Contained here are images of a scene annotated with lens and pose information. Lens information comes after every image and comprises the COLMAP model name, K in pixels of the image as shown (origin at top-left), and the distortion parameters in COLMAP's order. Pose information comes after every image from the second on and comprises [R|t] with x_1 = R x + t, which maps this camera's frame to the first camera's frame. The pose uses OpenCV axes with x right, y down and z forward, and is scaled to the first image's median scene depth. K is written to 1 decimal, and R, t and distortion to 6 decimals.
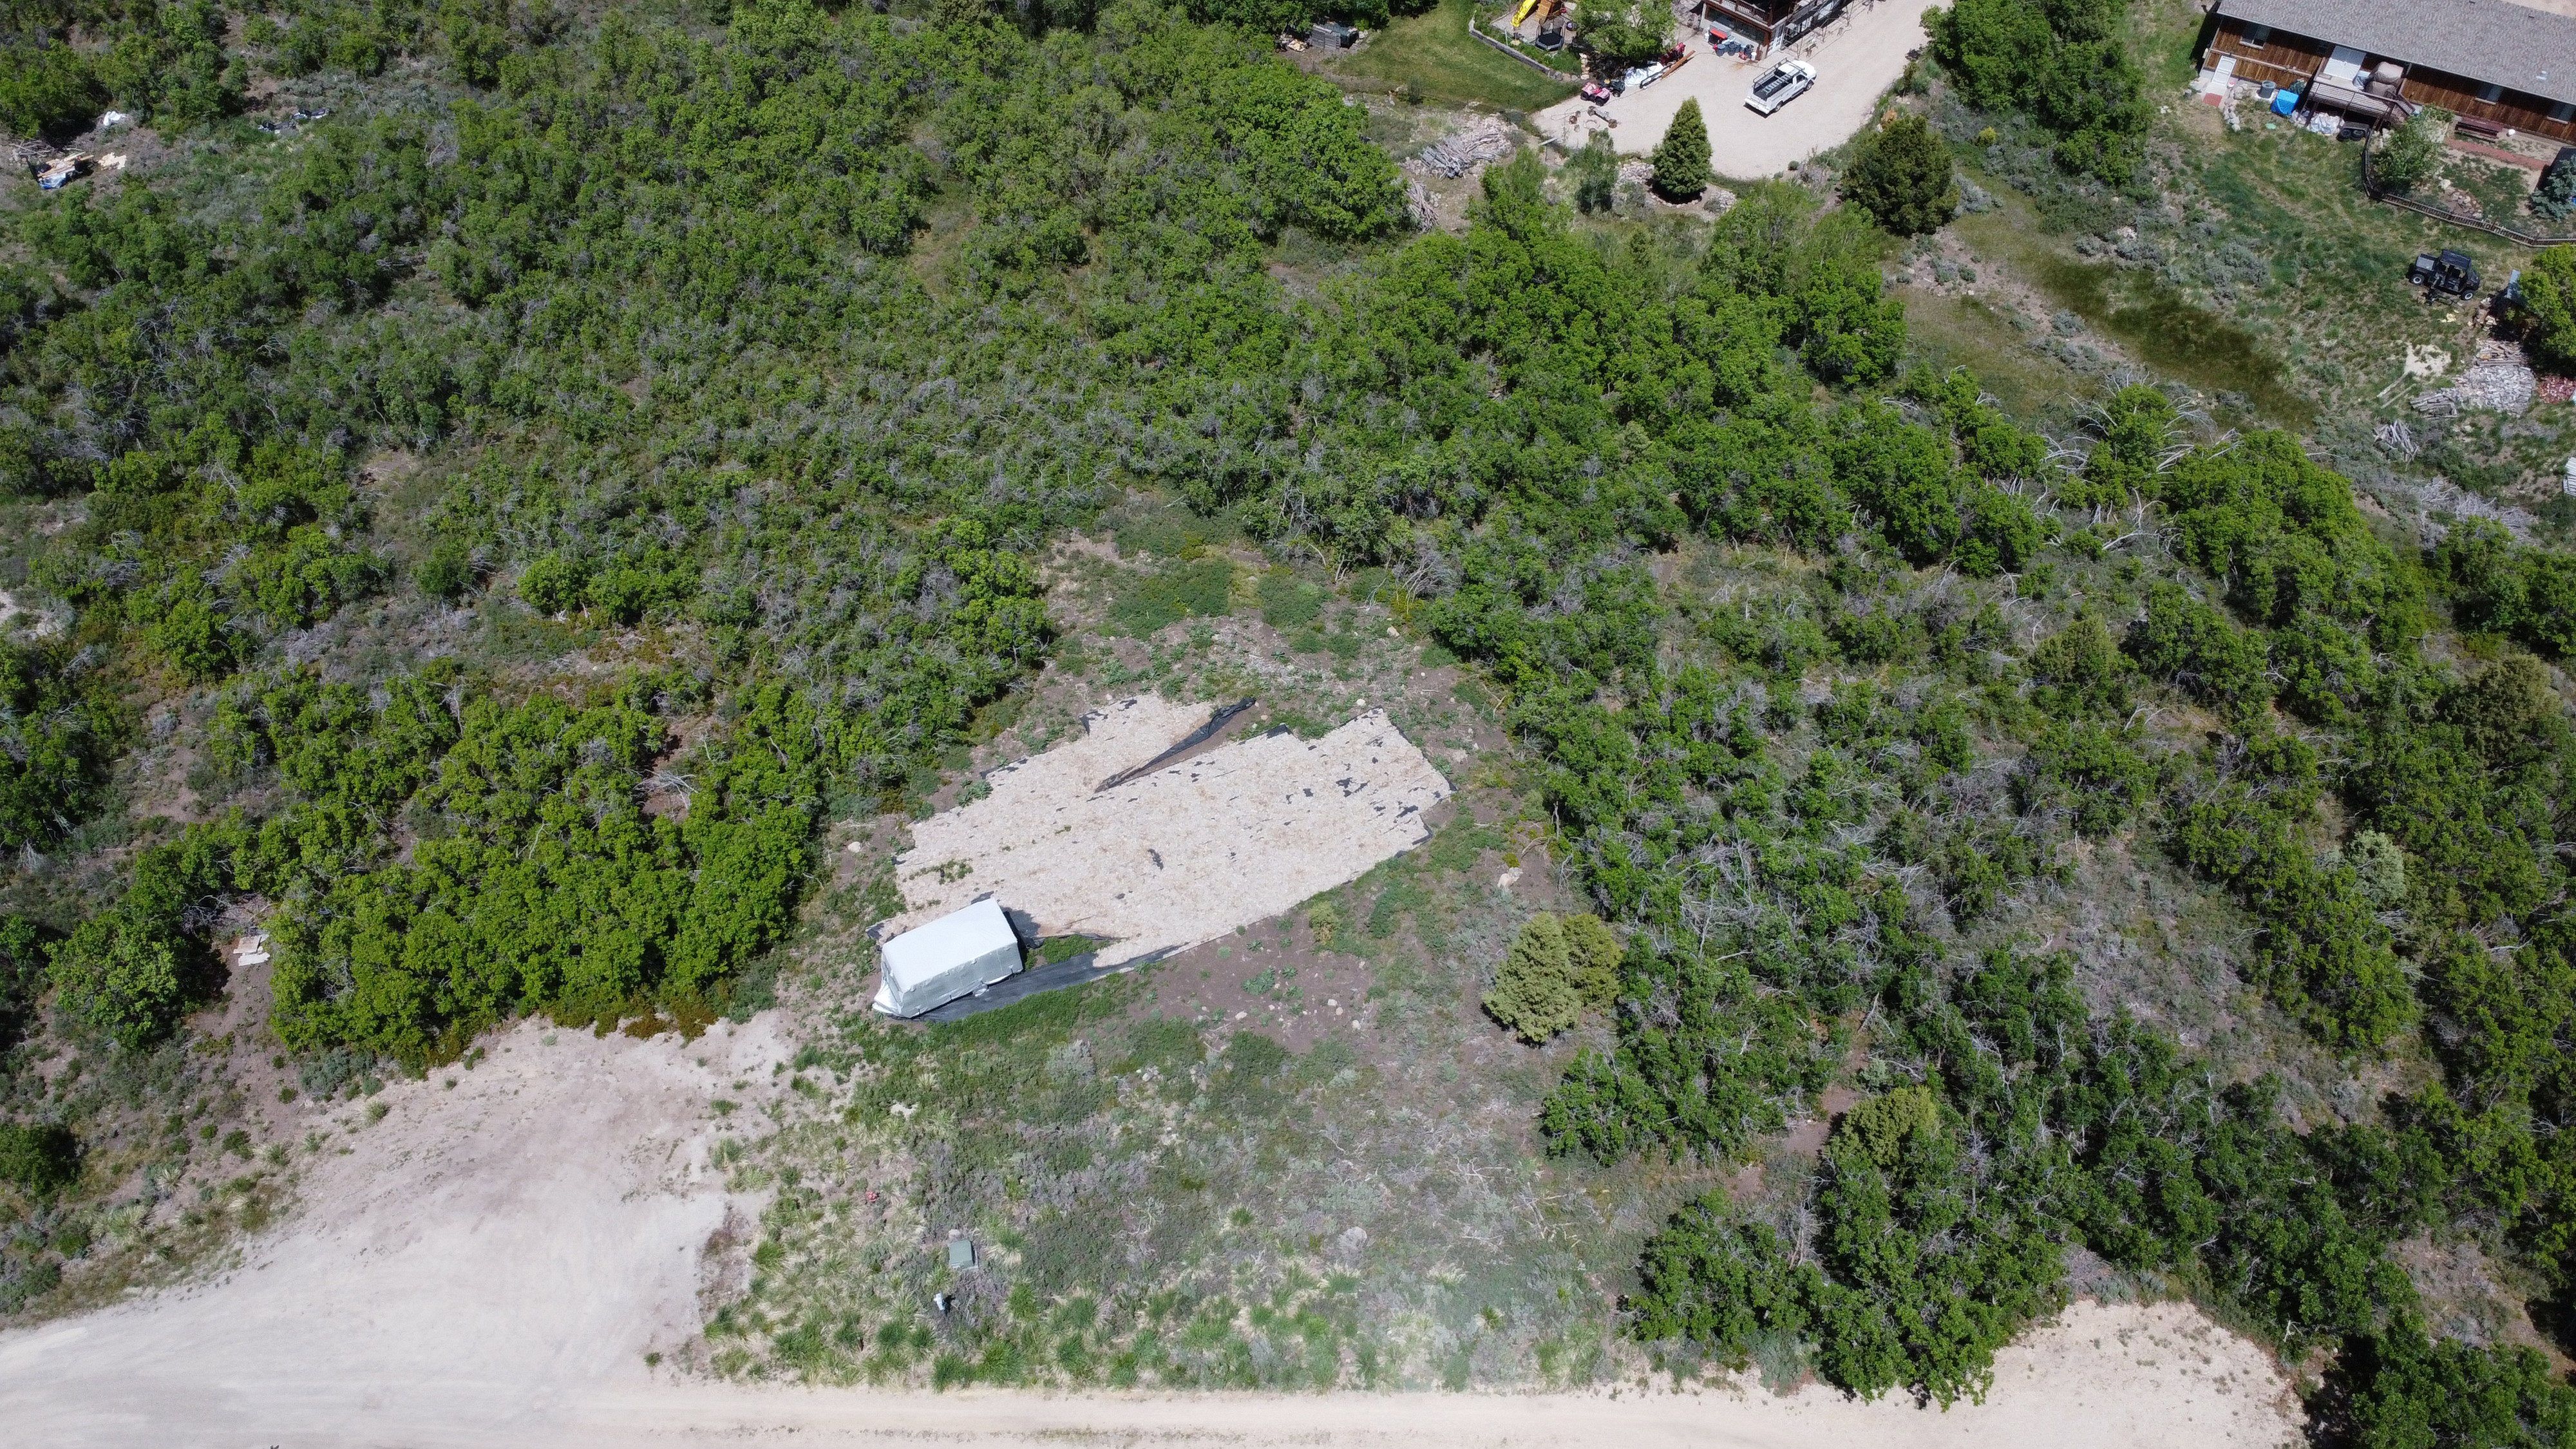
lens RADIAL K [[1924.2, 0, 1287.0], [0, 1924.2, 735.5], [0, 0, 1]] dist [0.003772, -0.005749]
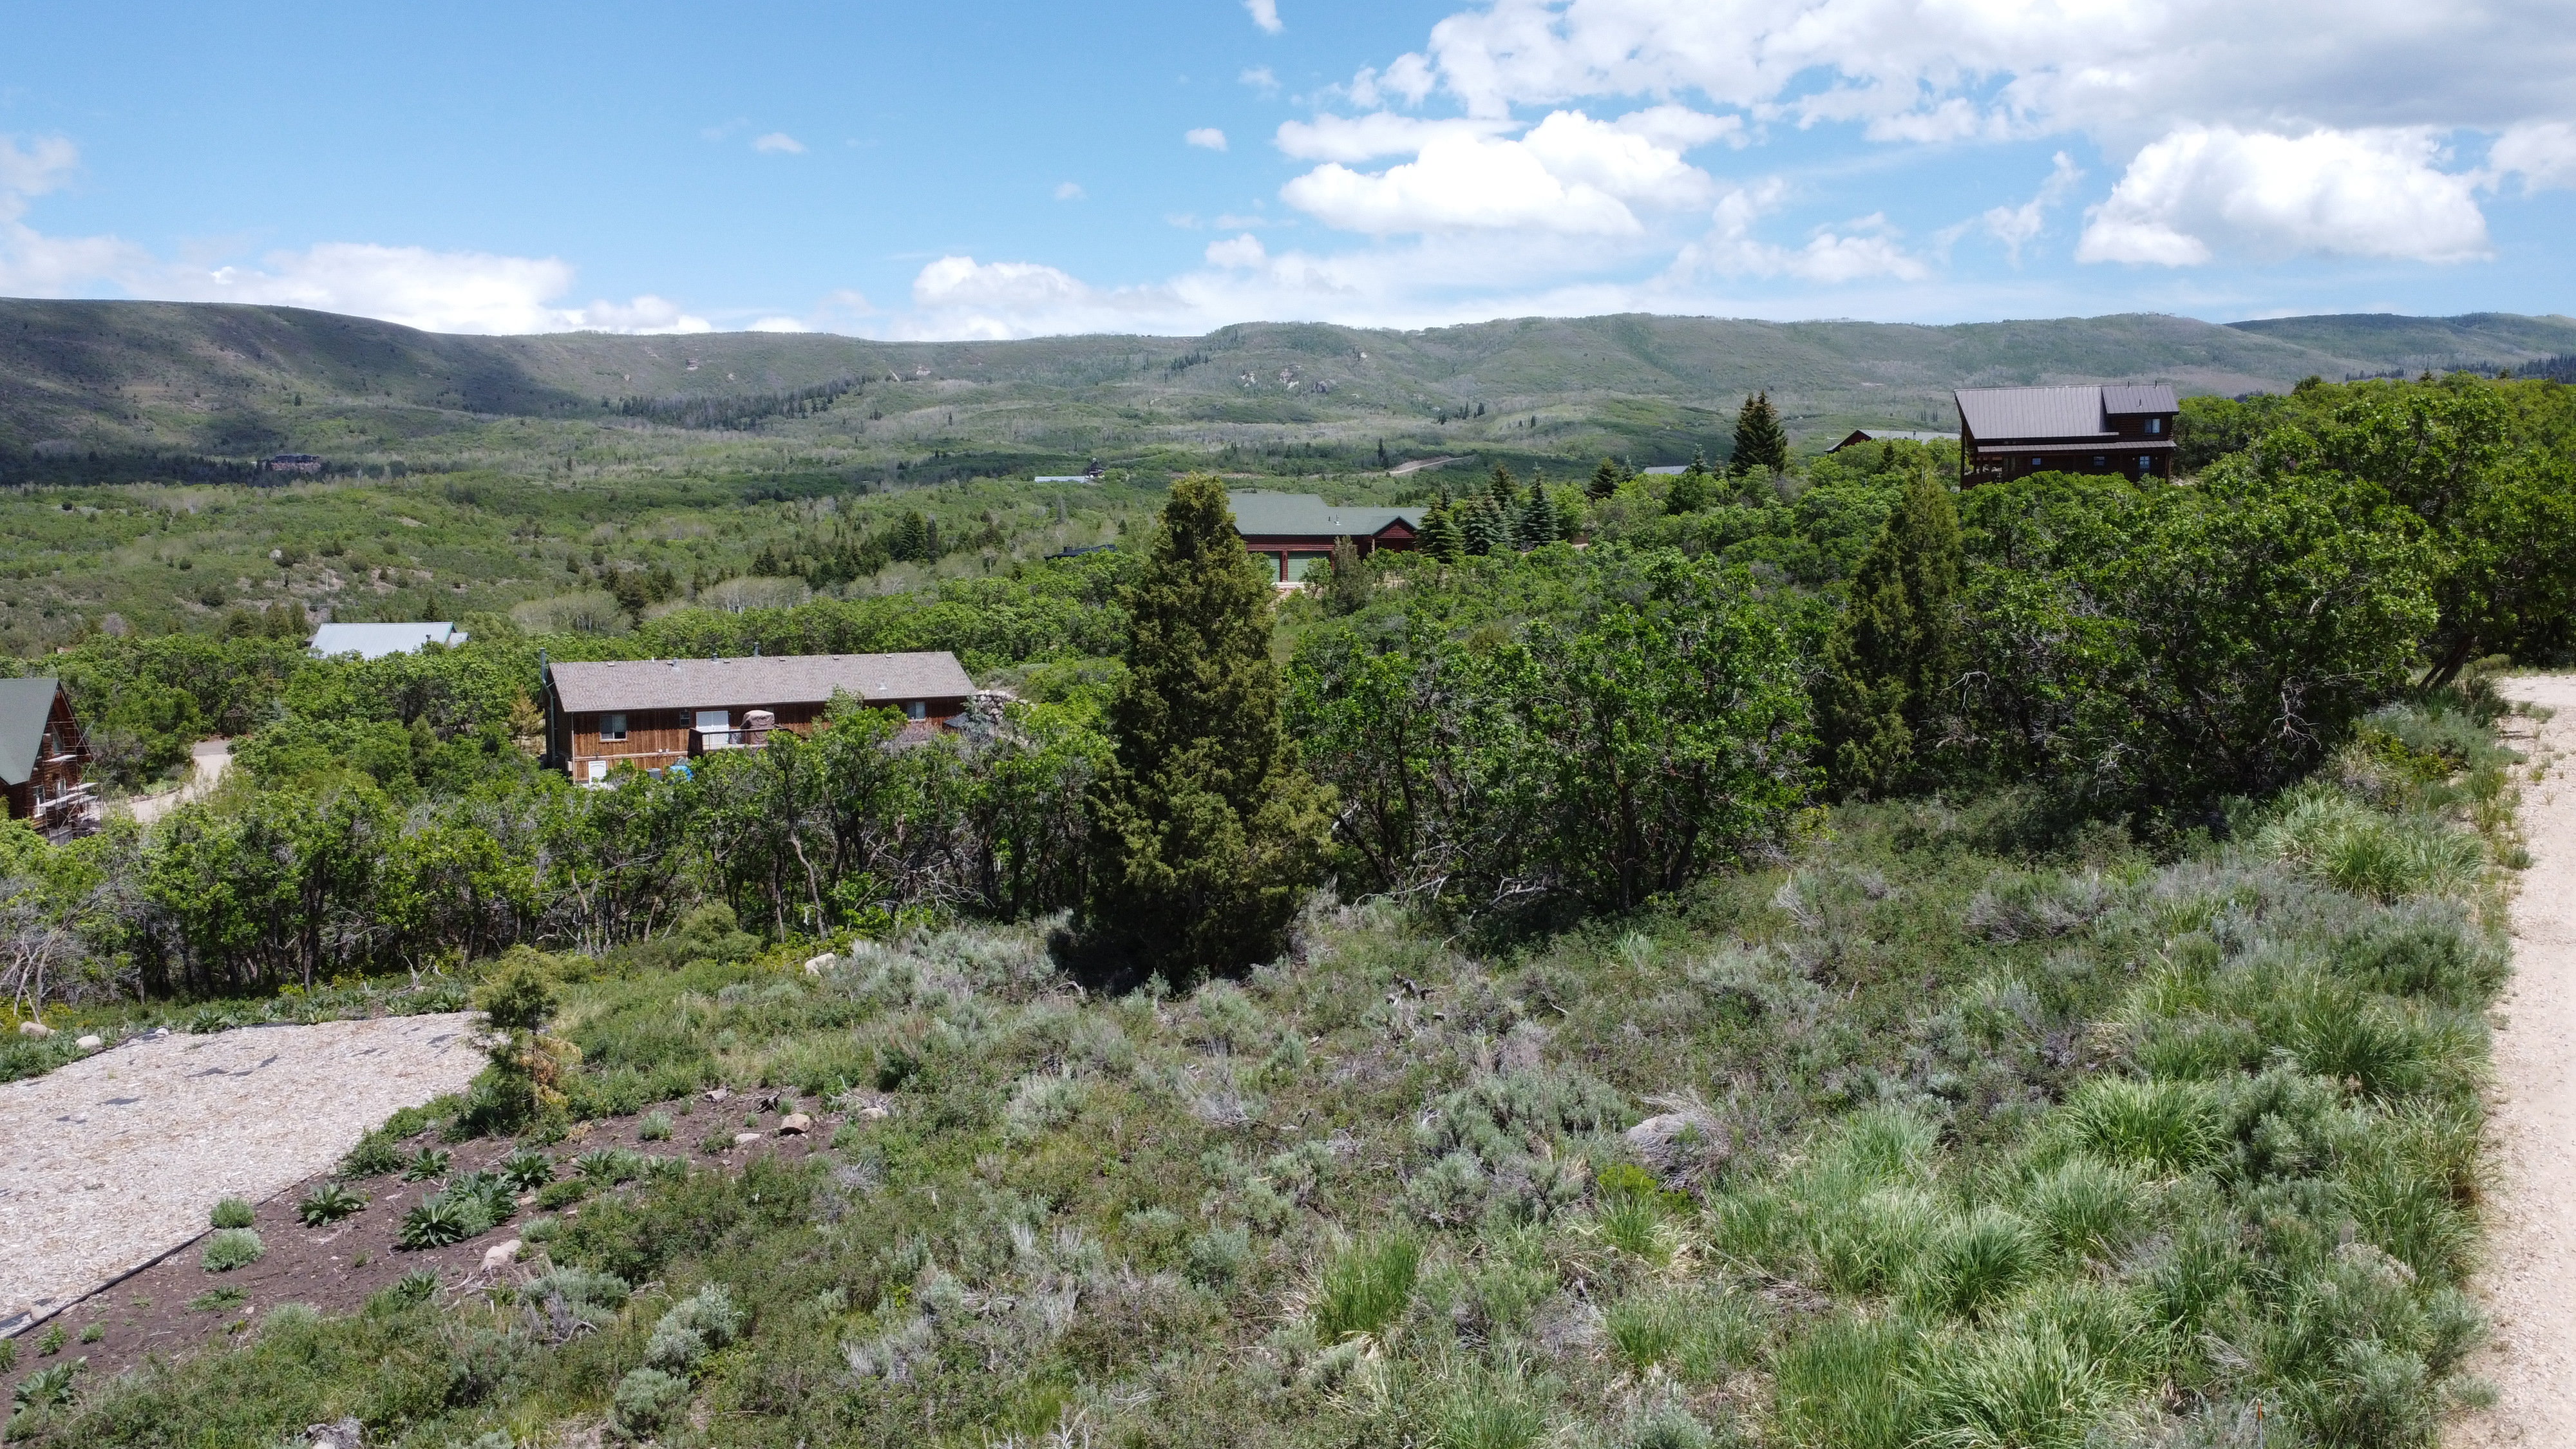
lens RADIAL K [[1924.2, 0, 1266.9], [0, 1924.2, 721.1], [0, 0, 1]] dist [0.003772, -0.005749]
pose [[0.511342, -0.060291, 0.857260, -0.153097], [0.669704, 0.653076, -0.353537, 0.217221], [-0.538541, 0.754889, 0.374322, 0.701611]]
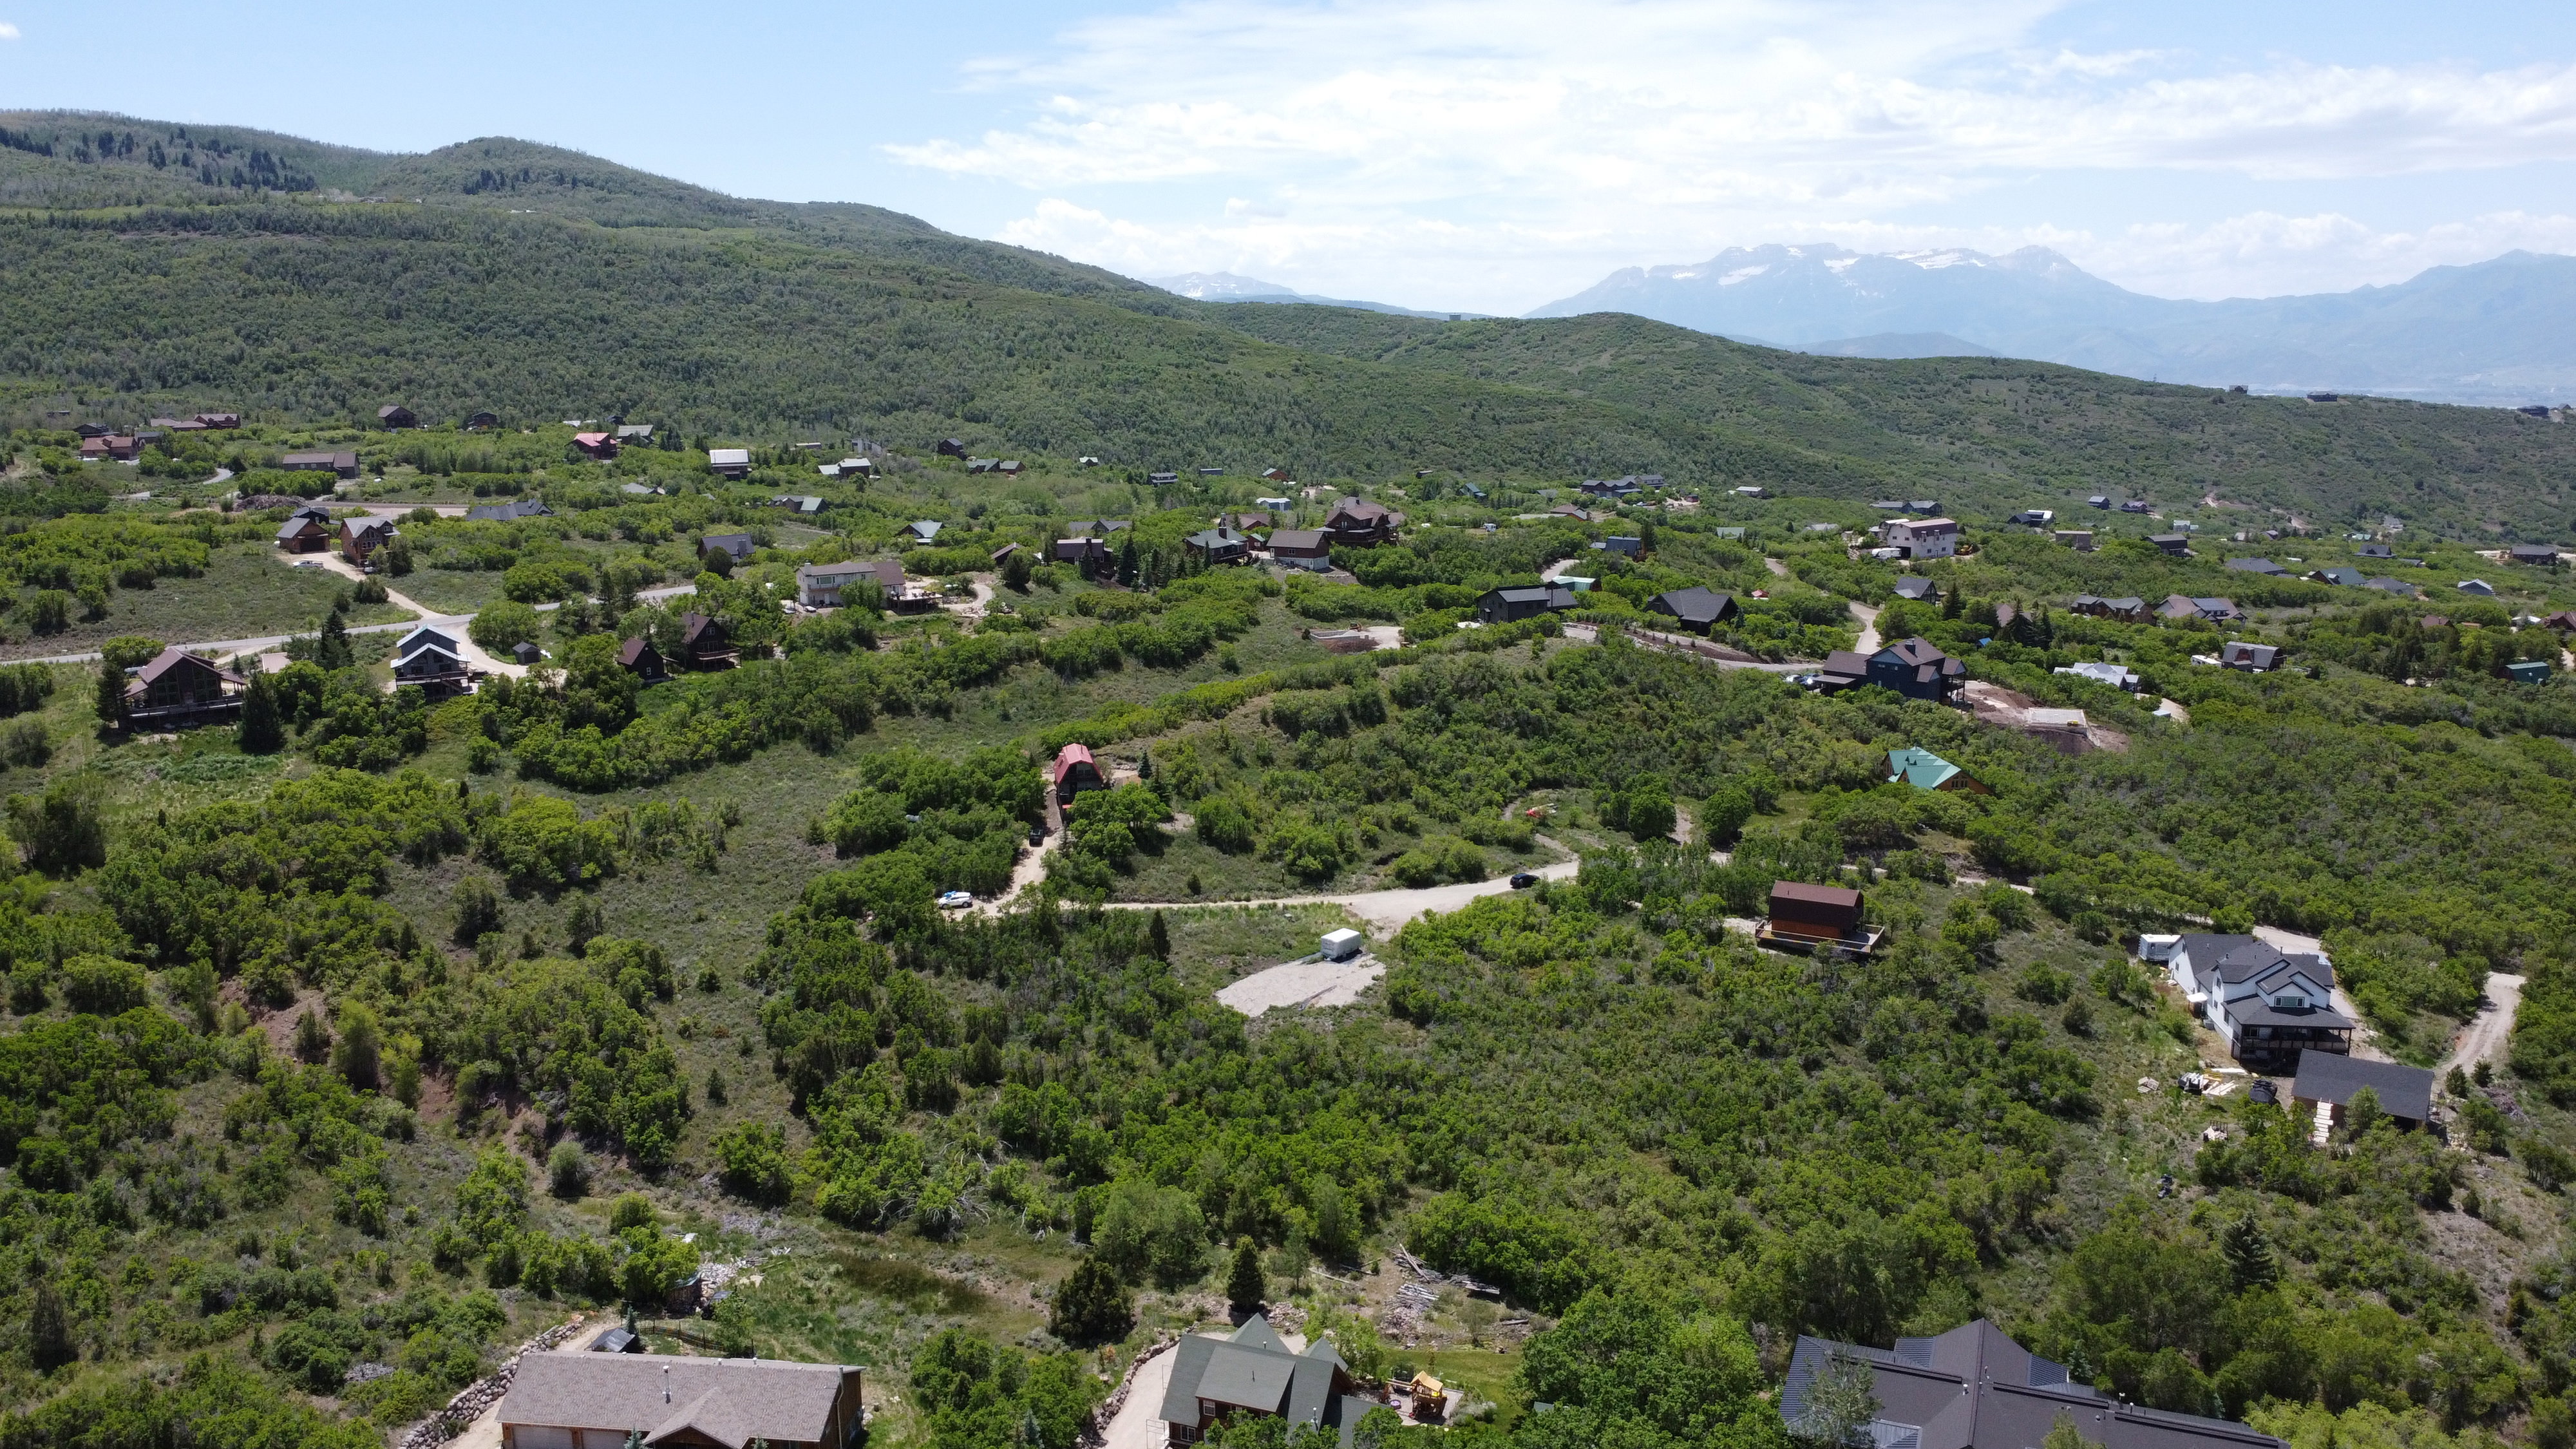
lens RADIAL K [[1924.2, 0, 1275.2], [0, 1924.2, 719.8], [0, 0, 1]] dist [0.003772, -0.005749]
pose [[-0.922019, 0.102825, -0.373240, 0.916709], [-0.284132, 0.475119, 0.832785, -2.289696], [0.262964, 0.873893, -0.408853, 1.688335]]
